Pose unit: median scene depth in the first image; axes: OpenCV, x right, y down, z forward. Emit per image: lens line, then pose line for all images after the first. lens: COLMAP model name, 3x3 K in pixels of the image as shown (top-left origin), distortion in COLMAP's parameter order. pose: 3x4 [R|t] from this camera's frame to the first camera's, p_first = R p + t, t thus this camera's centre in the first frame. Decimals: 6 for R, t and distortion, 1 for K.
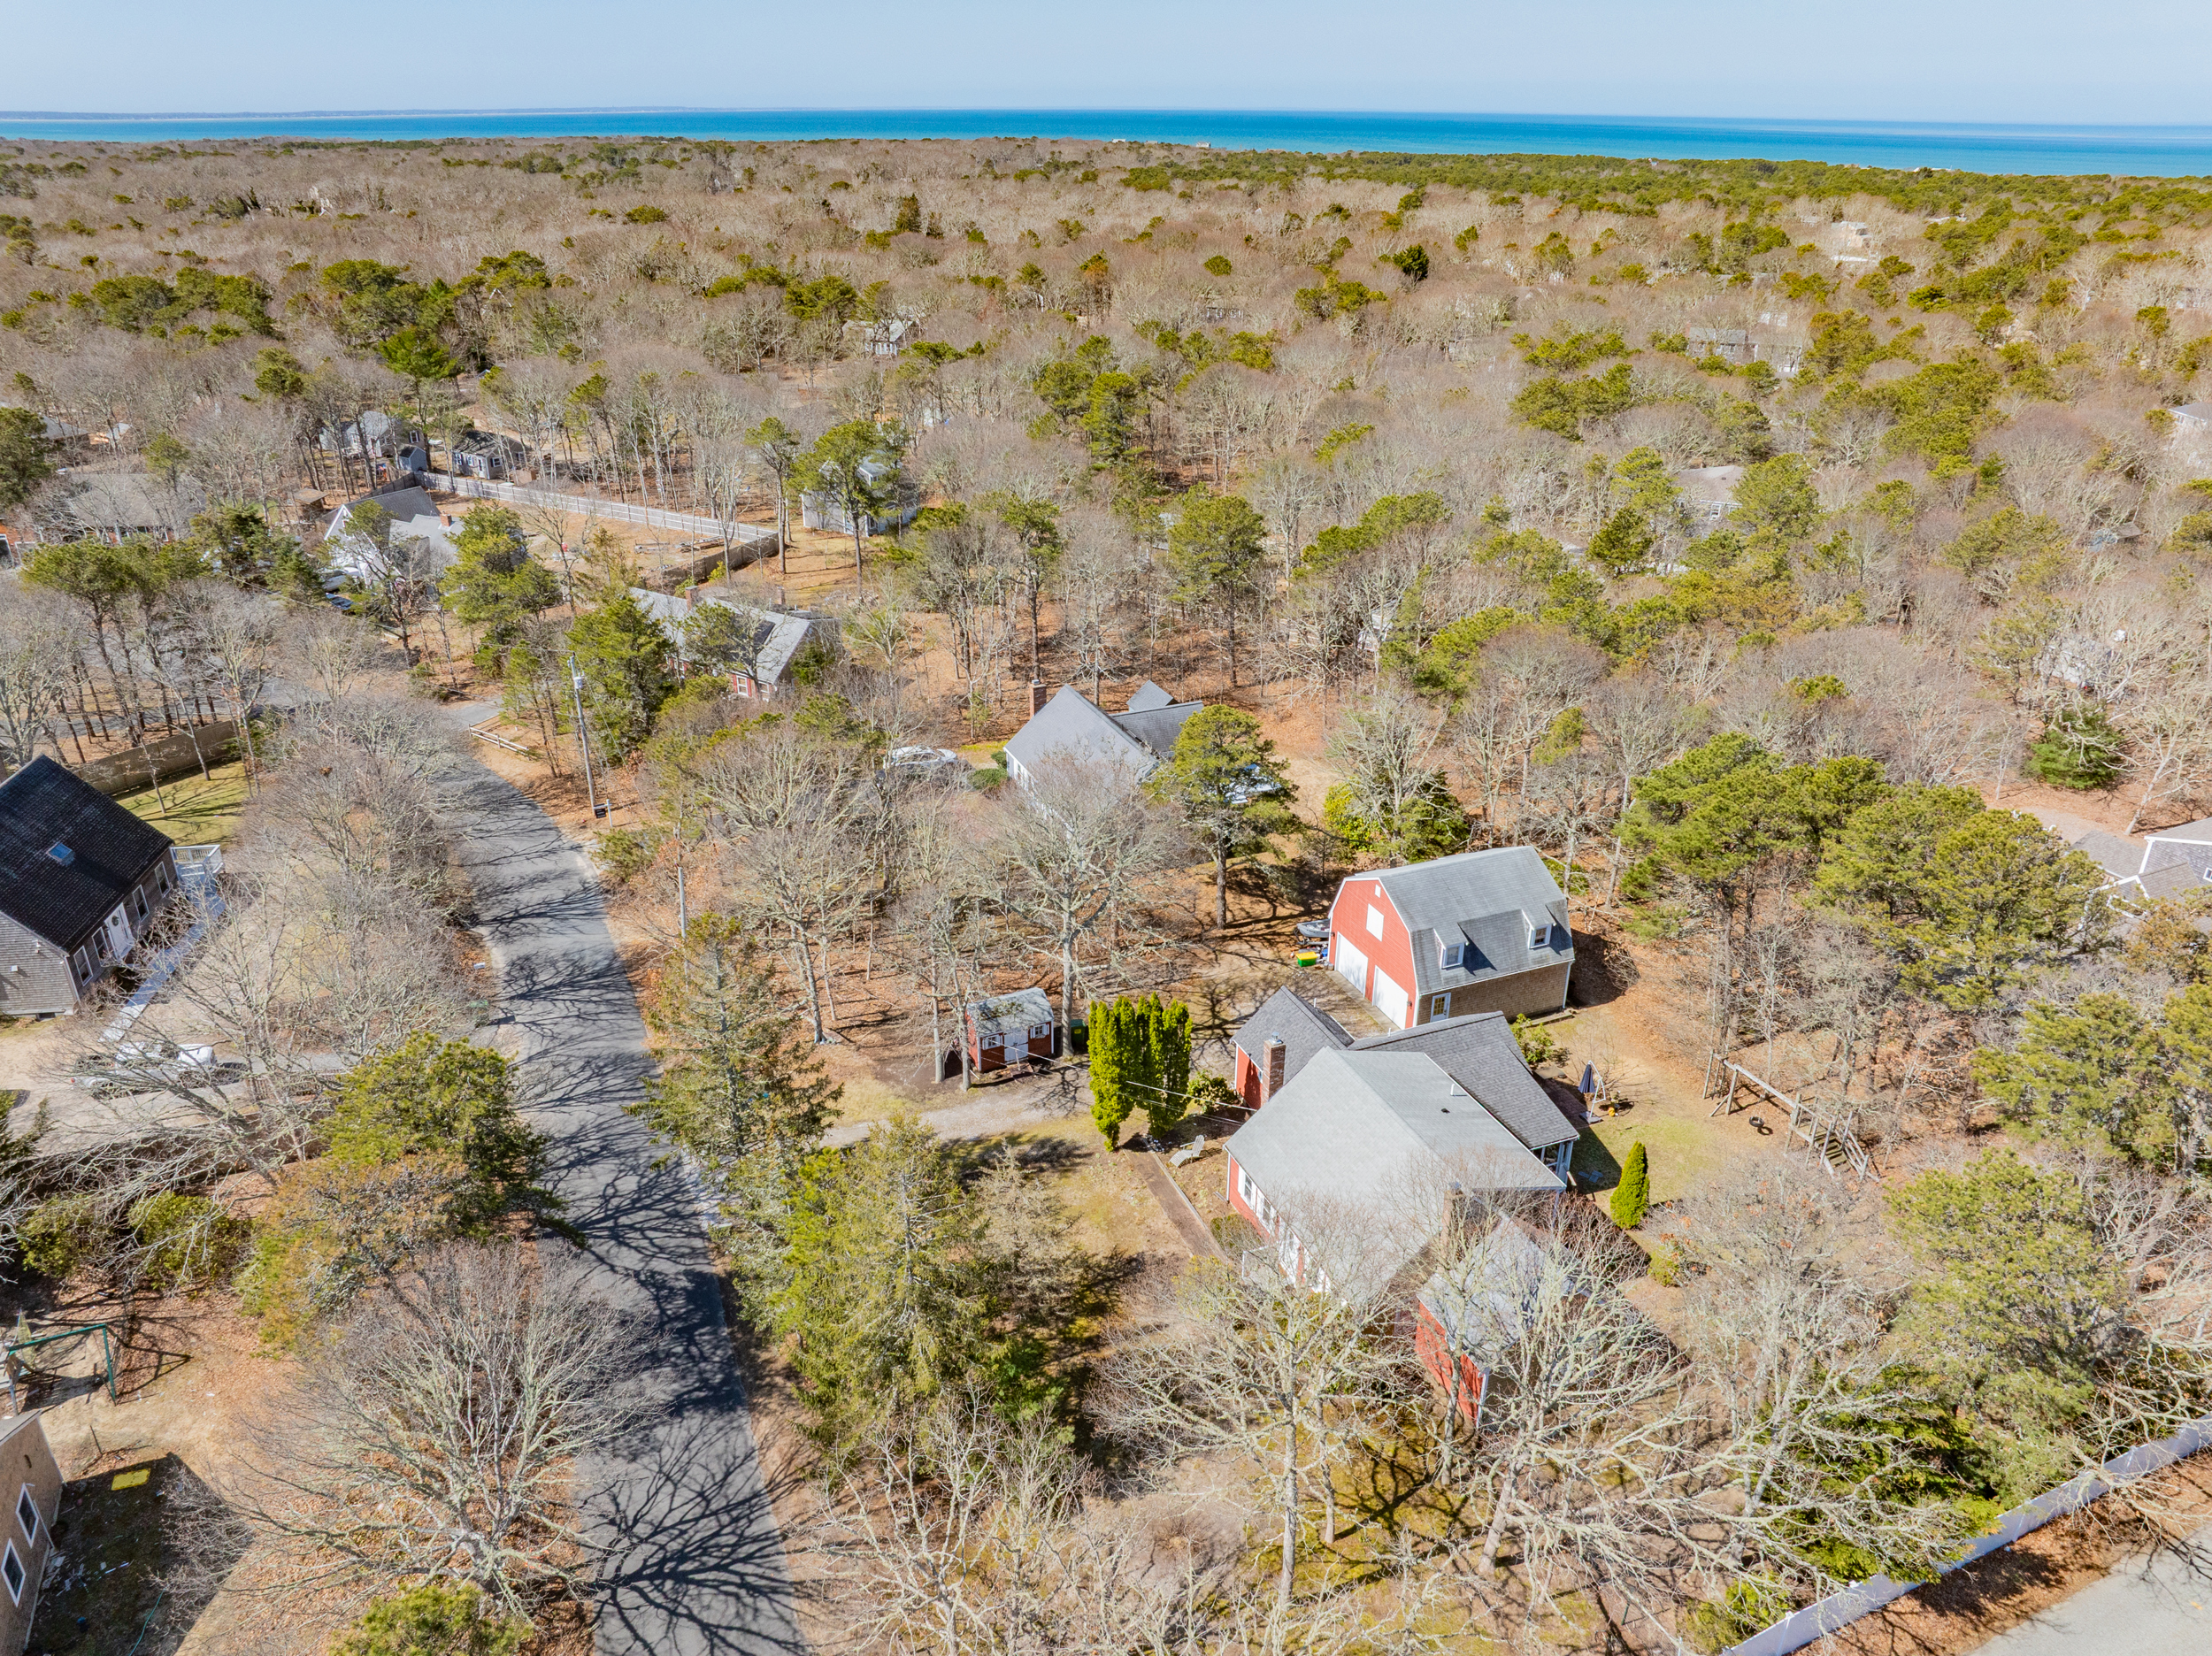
lens RADIAL K [[1559.3, 0, 1104.6], [0, 1559.3, 840.8], [0, 0, 1]] dist [-0.060165, 0.032459]
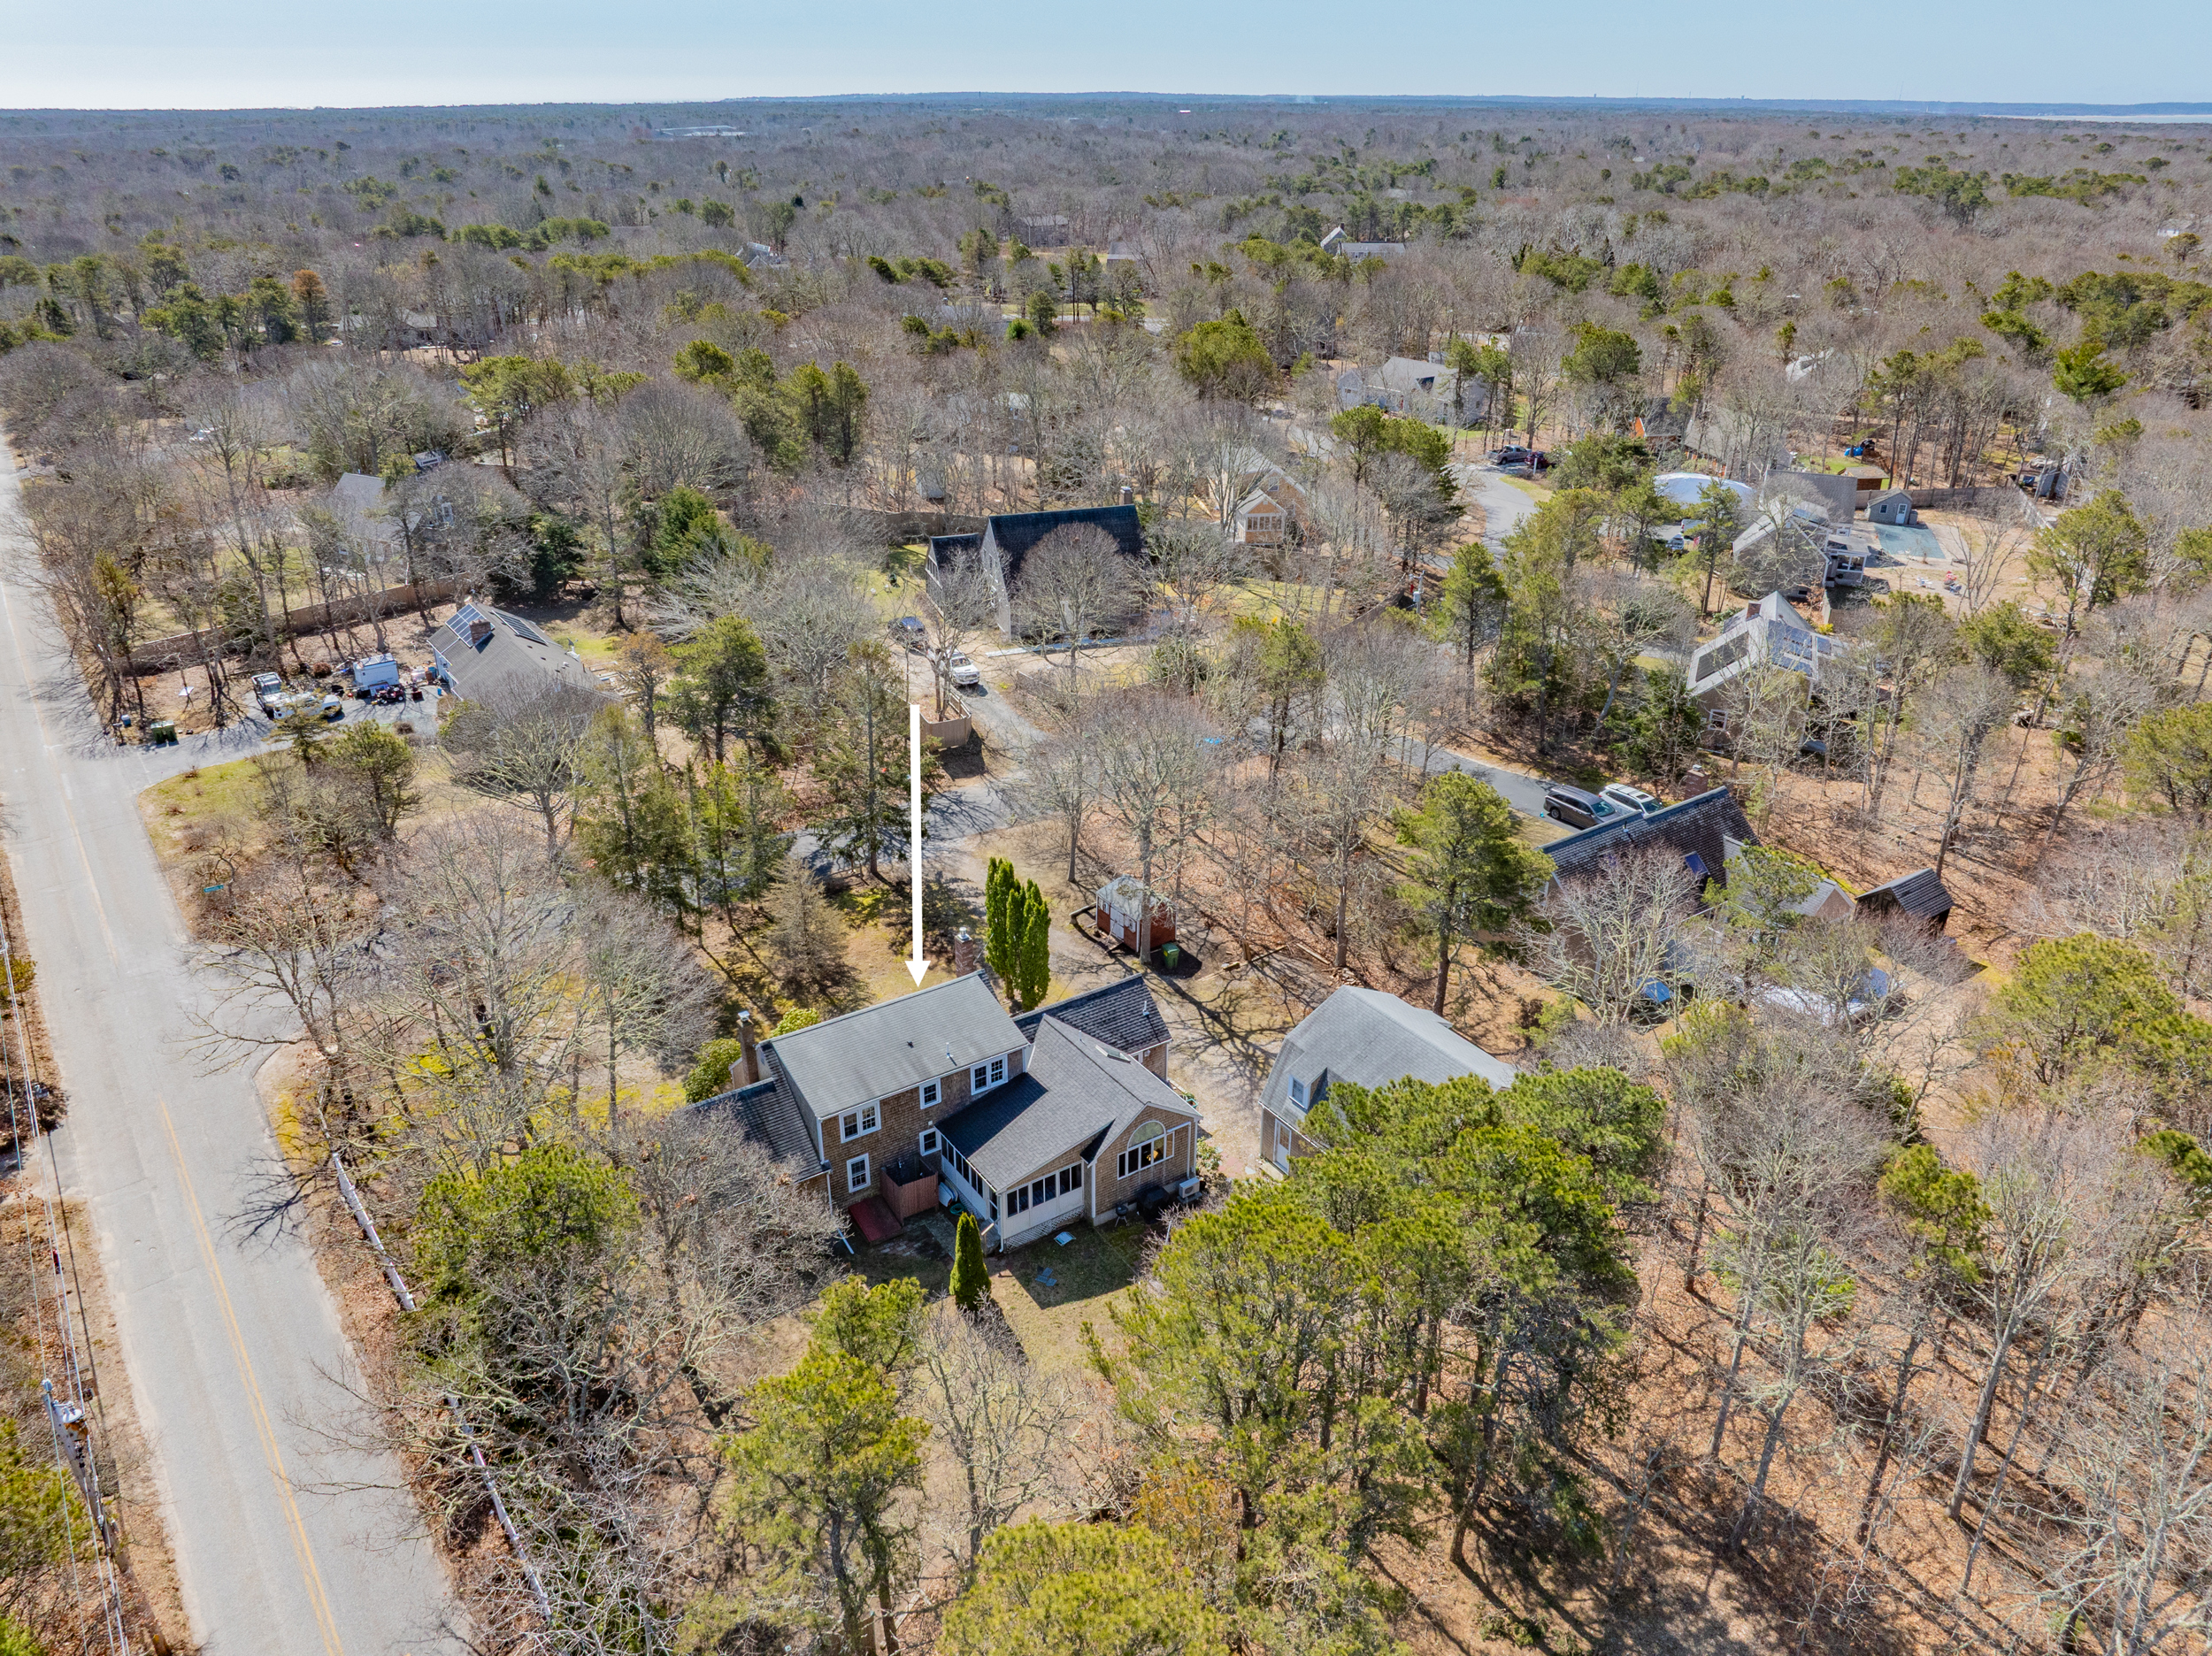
lens RADIAL K [[1559.3, 0, 1114.3], [0, 1559.3, 832.9], [0, 0, 1]] dist [-0.060165, 0.032459]
pose [[0.204159, 0.421835, -0.883388, 0.885801], [-0.426590, 0.850545, 0.307563, -0.263517], [0.881102, 0.314053, 0.353597, 0.551168]]
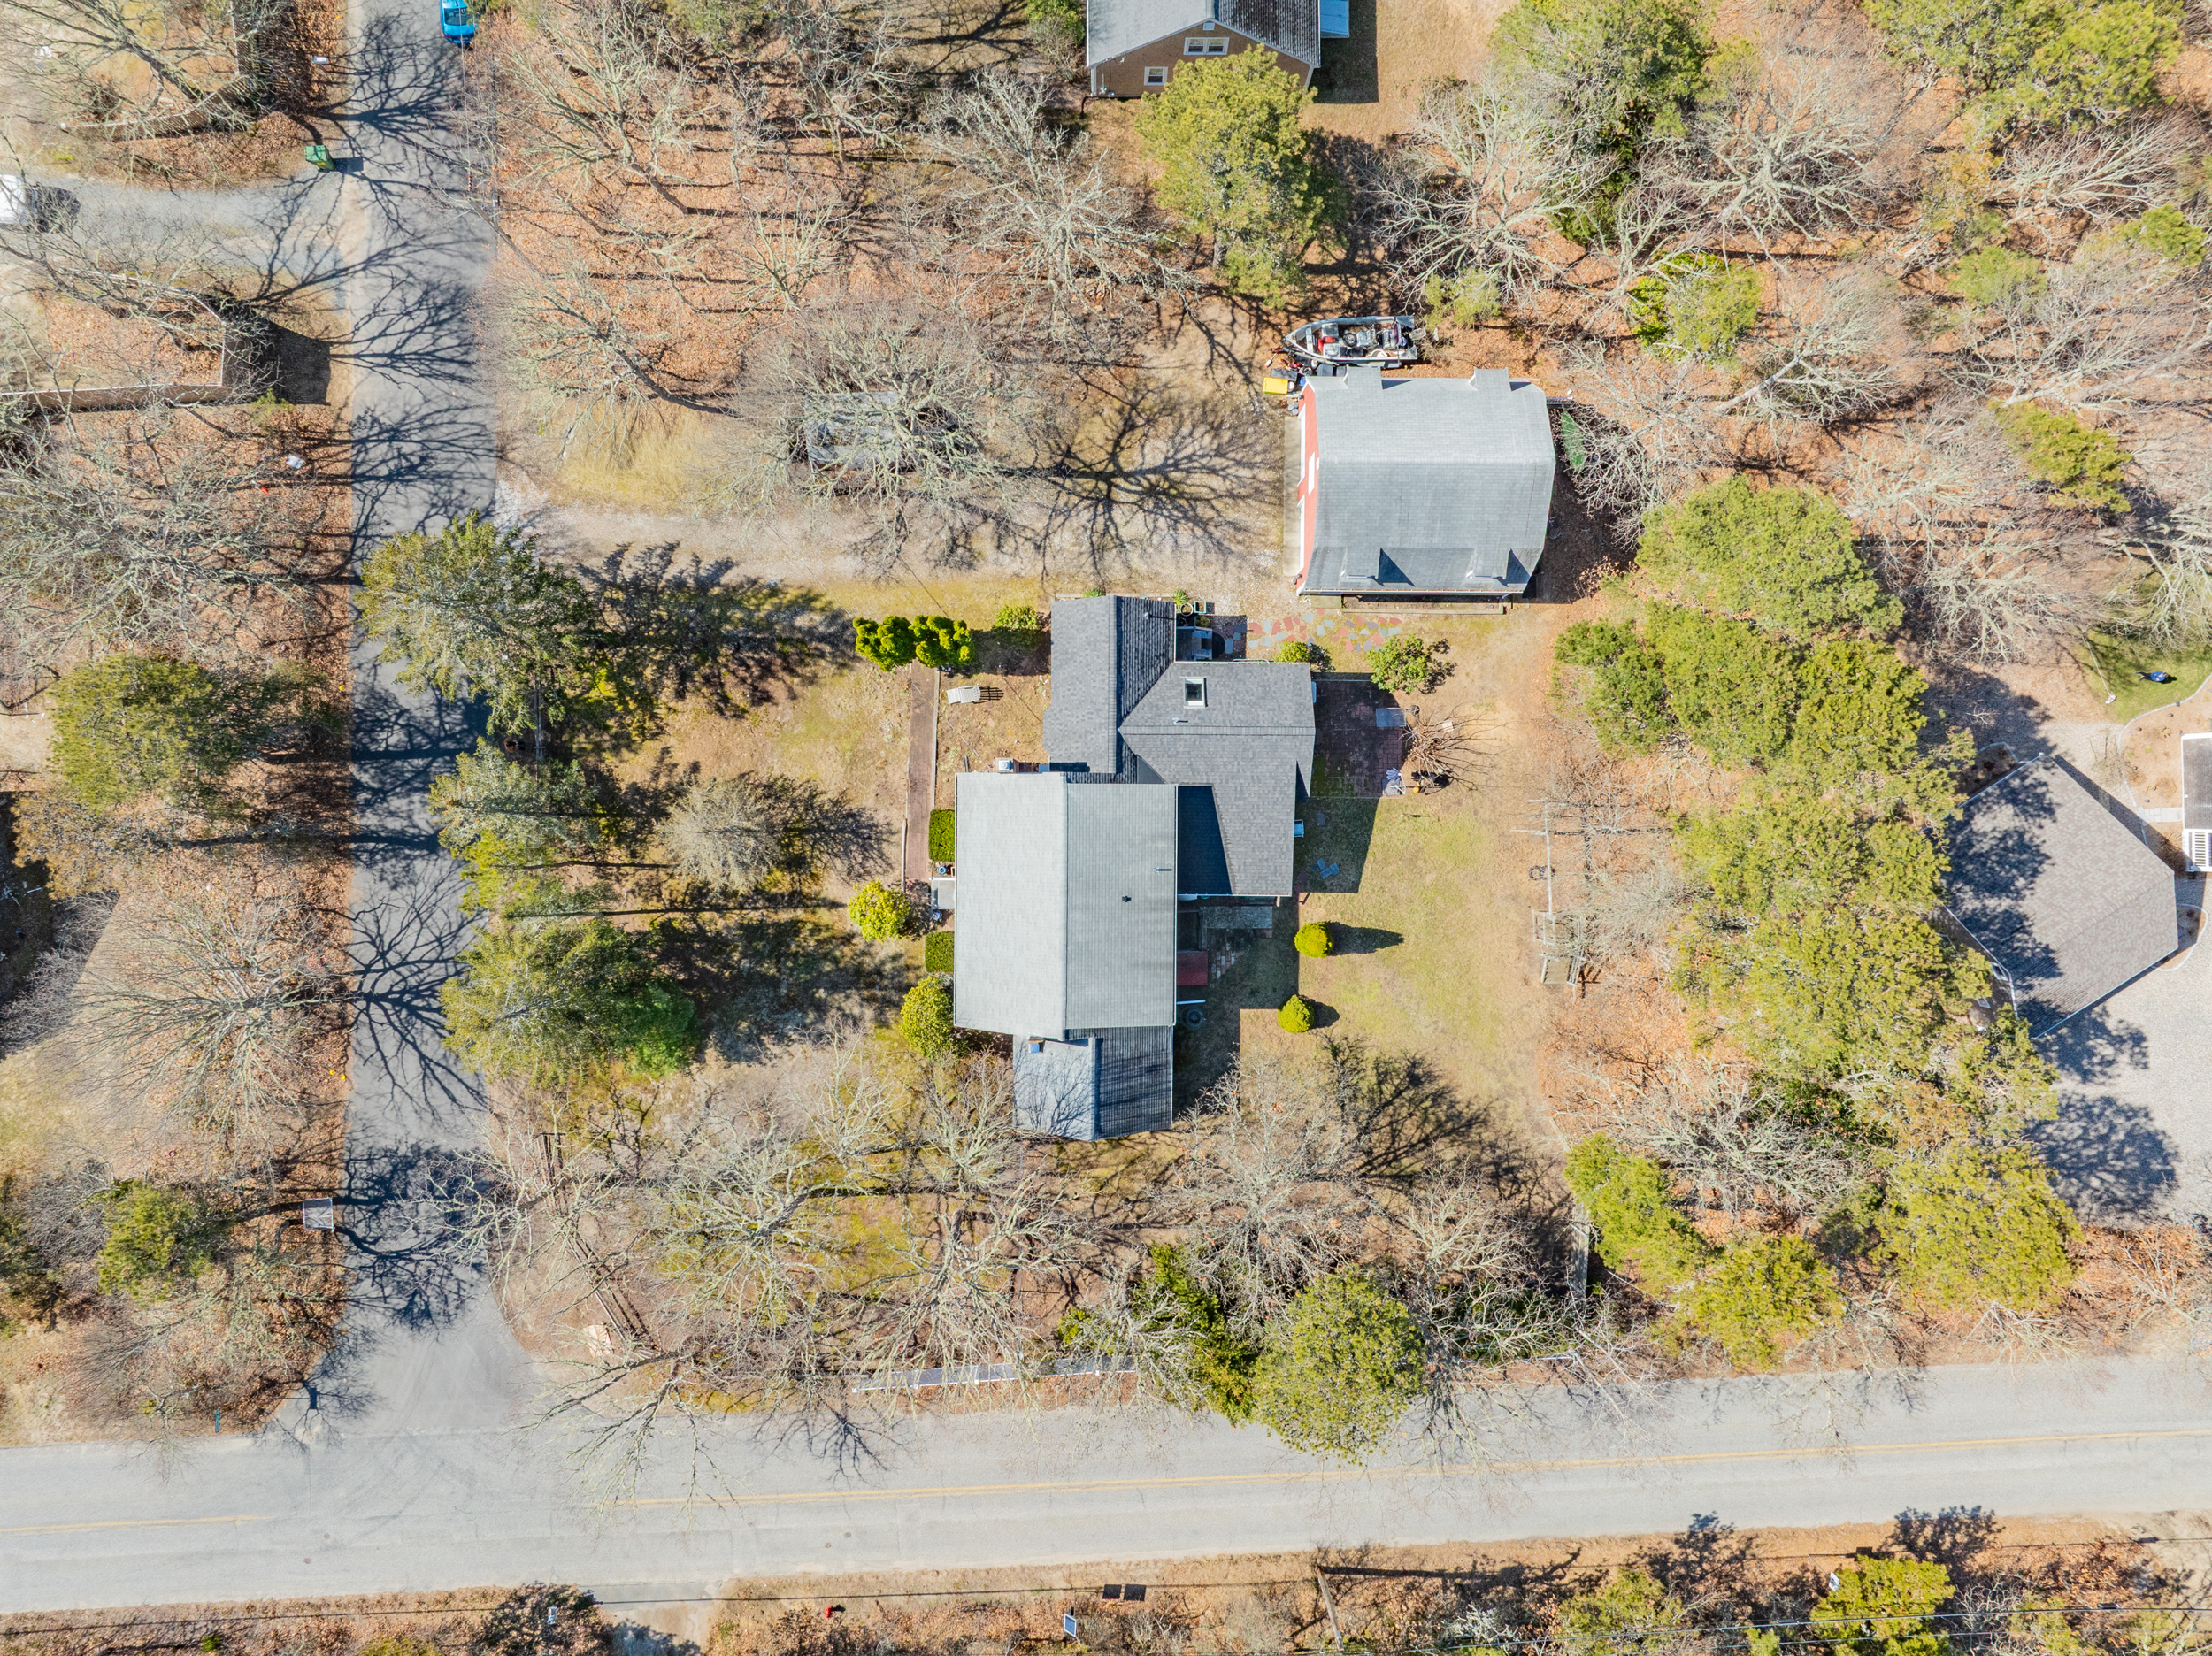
lens RADIAL K [[1559.3, 0, 1105.3], [0, 1559.3, 838.9], [0, 0, 1]] dist [-0.060165, 0.032459]
pose [[0.922195, 0.386634, 0.008345, 0.144333], [-0.168900, 0.383260, 0.908066, -0.595448], [0.347891, -0.838824, 0.418743, 0.474602]]
